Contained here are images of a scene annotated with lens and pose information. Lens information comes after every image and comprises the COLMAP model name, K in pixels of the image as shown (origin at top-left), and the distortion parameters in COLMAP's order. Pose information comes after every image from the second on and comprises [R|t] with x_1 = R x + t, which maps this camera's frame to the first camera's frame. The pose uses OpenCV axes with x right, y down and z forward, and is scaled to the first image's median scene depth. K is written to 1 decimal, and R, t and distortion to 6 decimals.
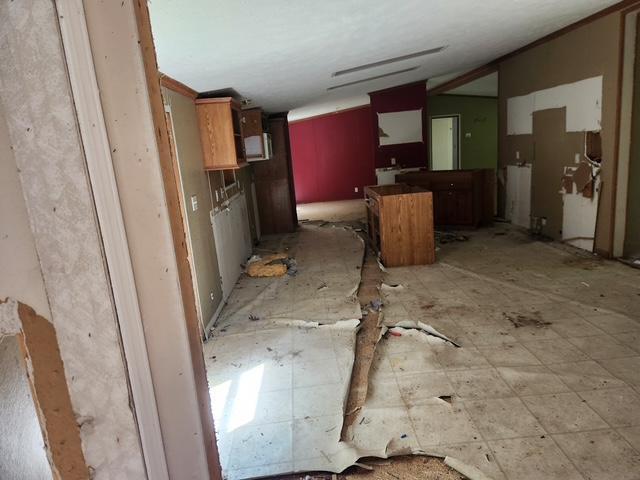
lens RADIAL K [[415.9, 0, 320.0], [0, 415.9, 240.0], [0, 0, 1]] dist [0.001256, -0.003349]
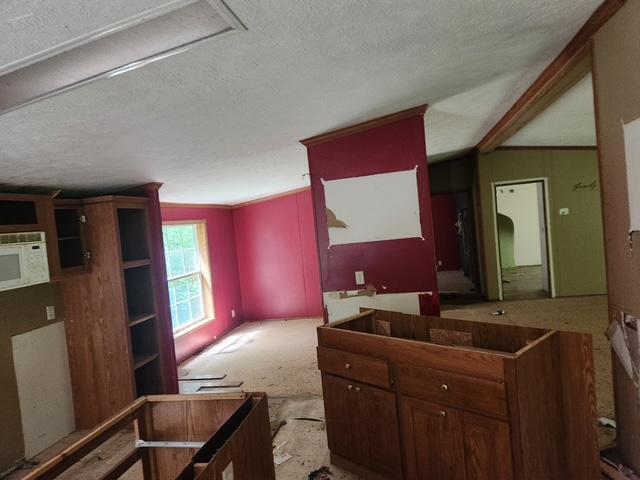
lens RADIAL K [[415.9, 0, 320.0], [0, 415.9, 240.0], [0, 0, 1]] dist [0.001256, -0.003349]
pose [[0.967899, -0.000123, -0.251339, 0.252689], [-0.041061, 0.986487, -0.158609, -0.156027], [0.247962, 0.163838, 0.954815, 0.536429]]
